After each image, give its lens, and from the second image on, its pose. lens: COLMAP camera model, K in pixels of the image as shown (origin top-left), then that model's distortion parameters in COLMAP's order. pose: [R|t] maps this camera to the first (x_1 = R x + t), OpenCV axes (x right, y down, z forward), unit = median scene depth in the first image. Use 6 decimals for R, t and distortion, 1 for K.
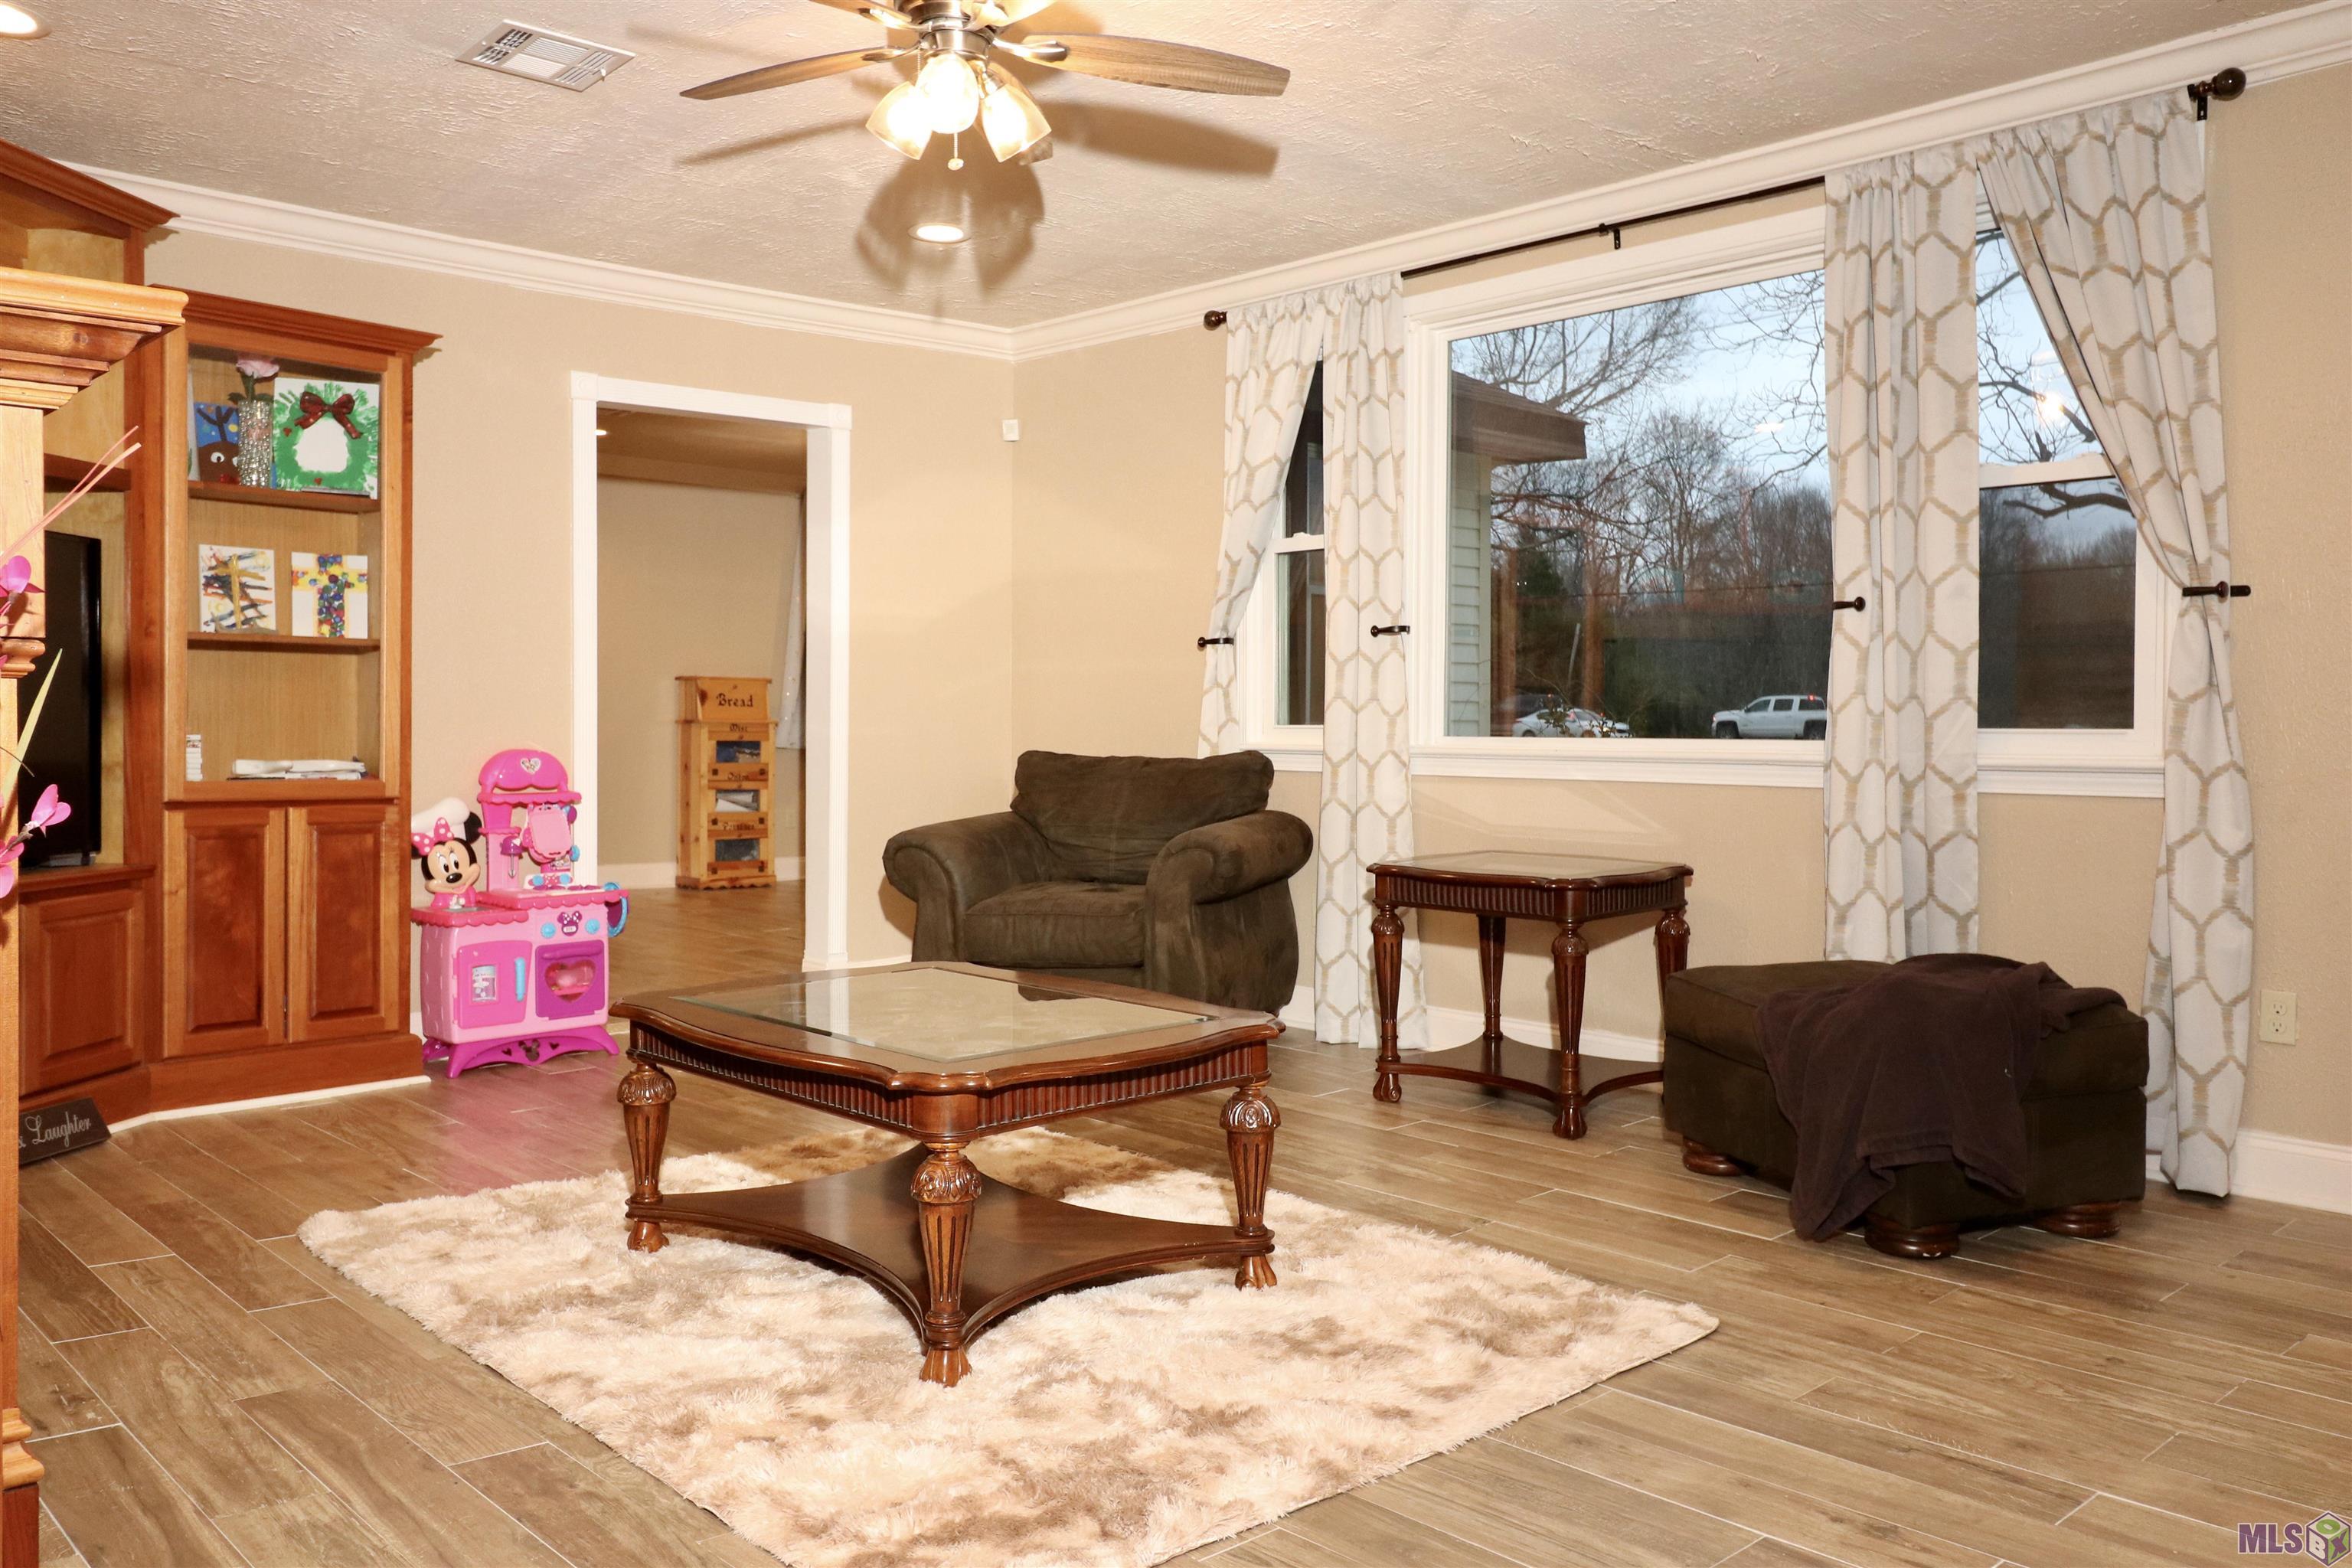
lens RADIAL K [[1844.4, 0, 1176.1], [0, 1844.4, 776.0], [0, 0, 1]] dist [0.038765, -0.003278]
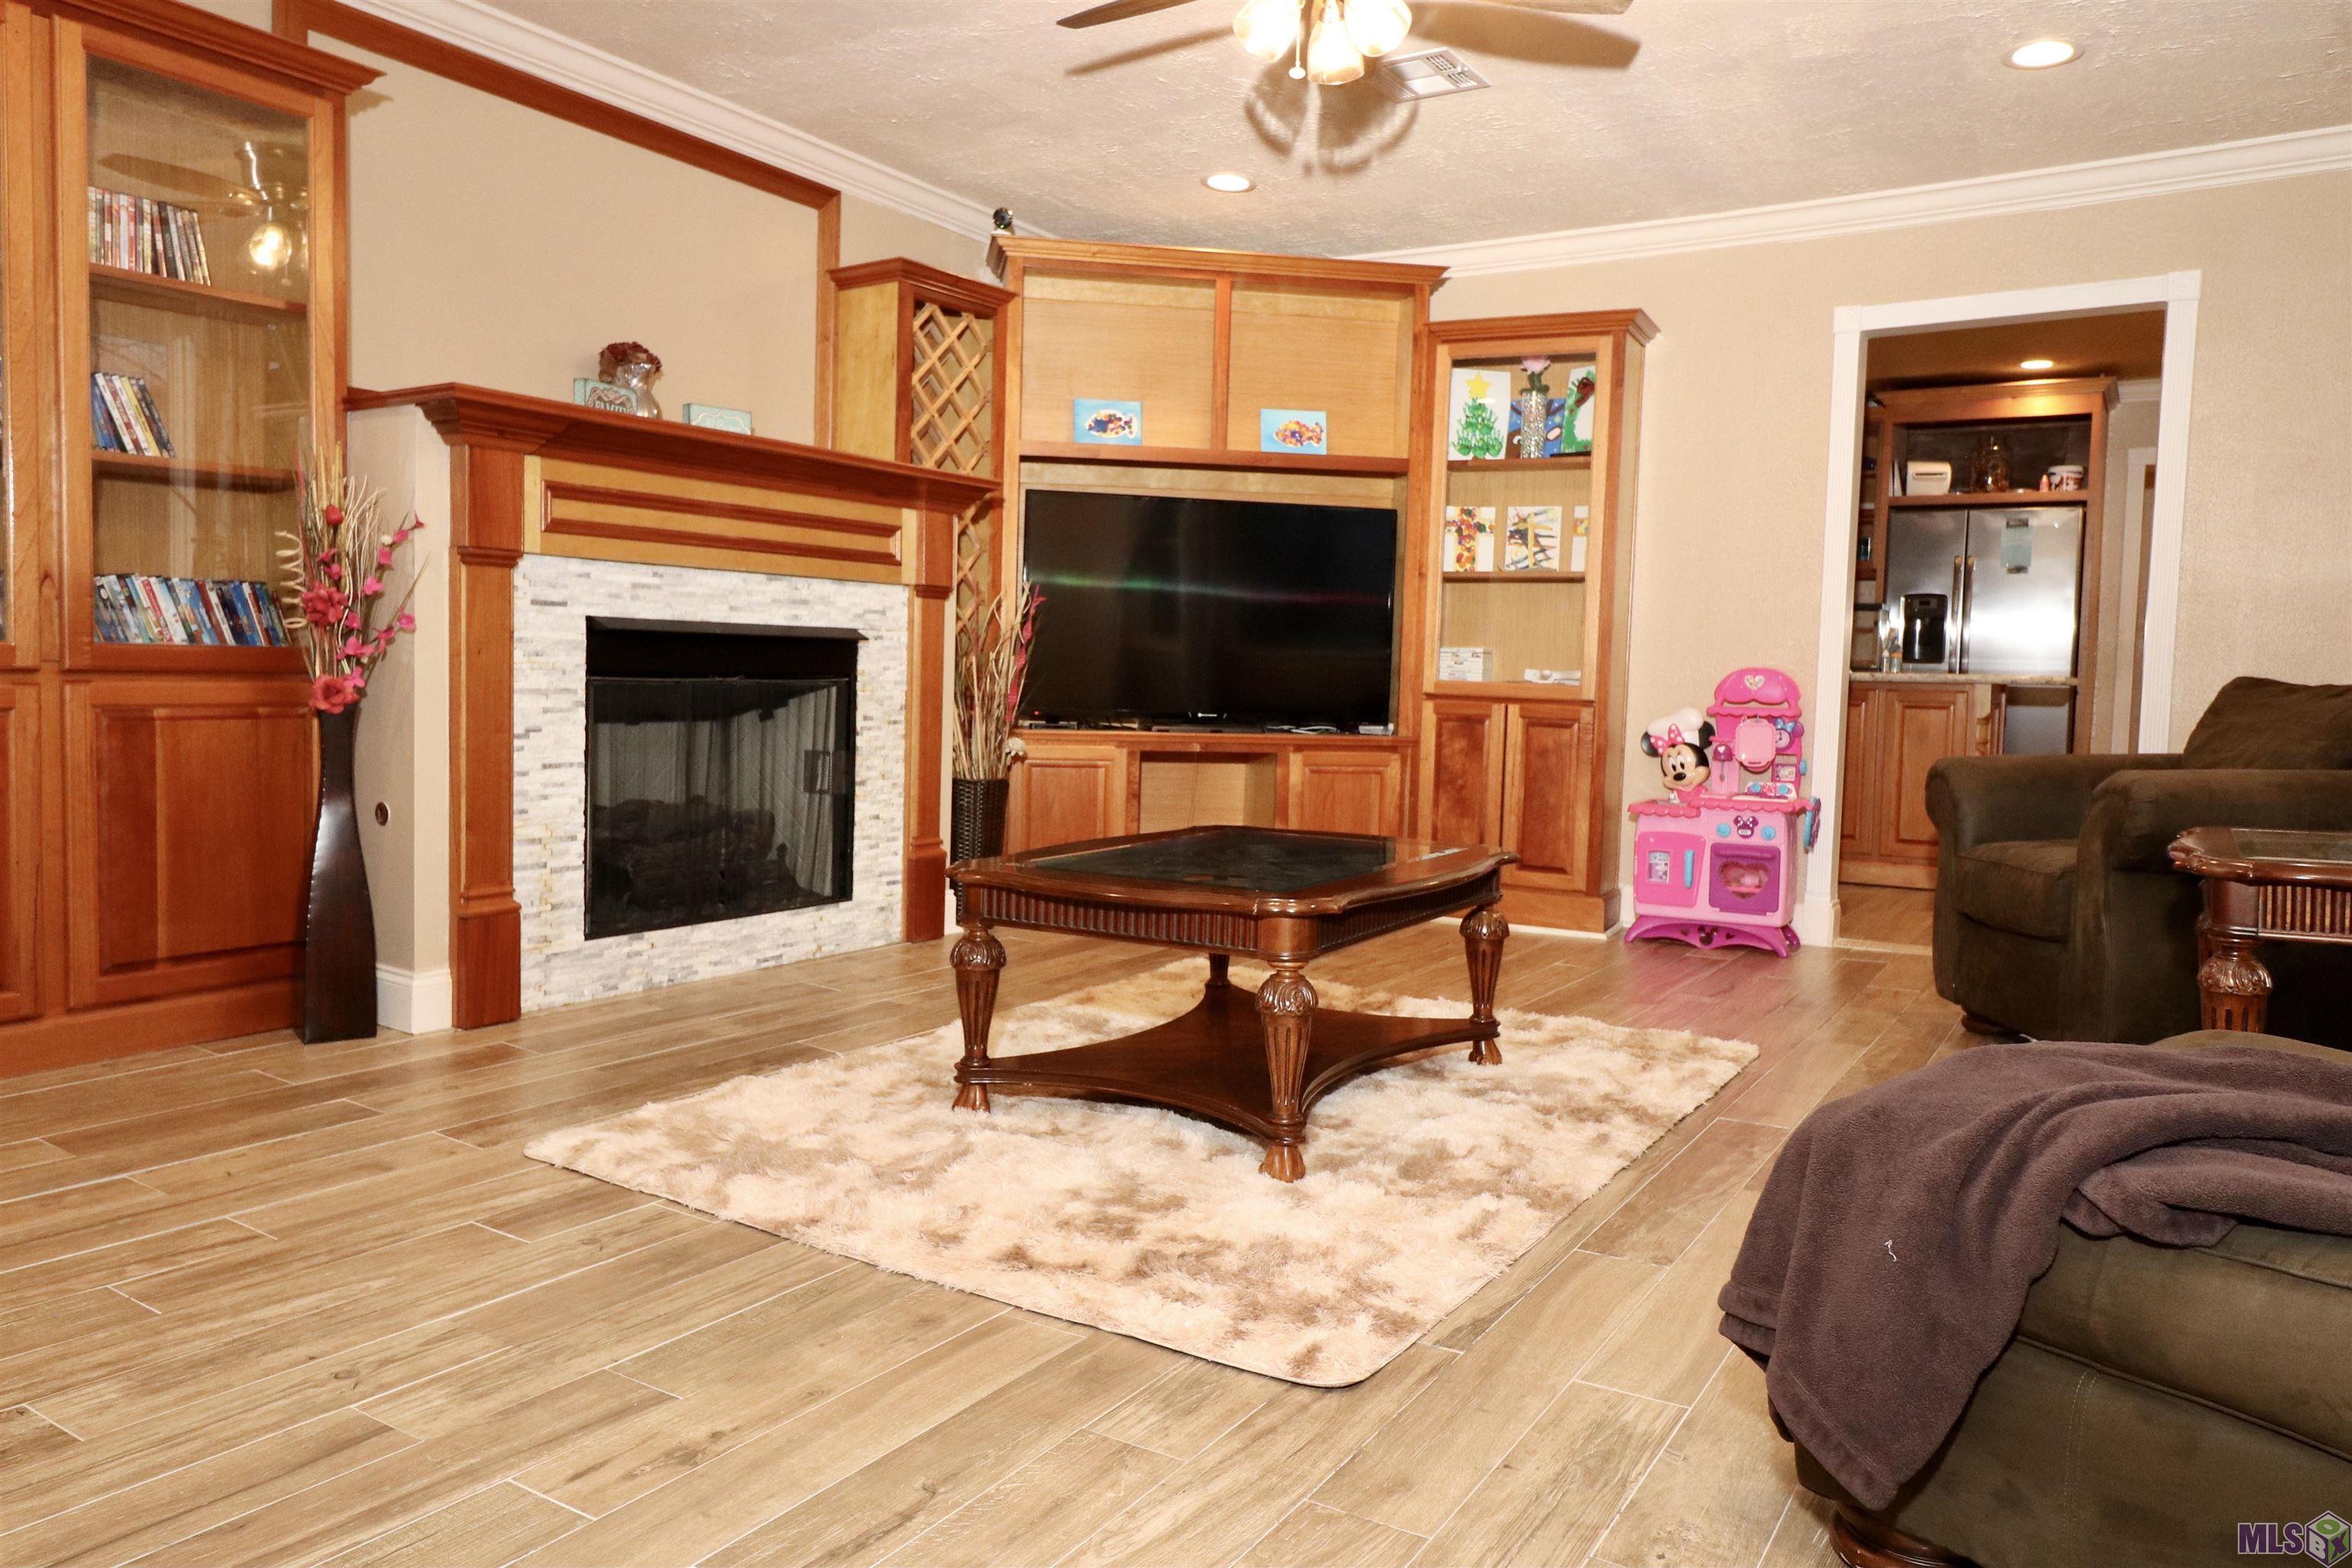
lens RADIAL K [[1587.2, 0, 1177.6], [0, 1587.2, 775.8], [0, 0, 1]] dist [0.004627, 0.000653]
pose [[0.251700, 0.068370, -0.965387, 0.525024], [-0.057514, 0.996795, 0.055599, 0.018601], [0.966095, 0.041529, 0.254826, 0.478770]]
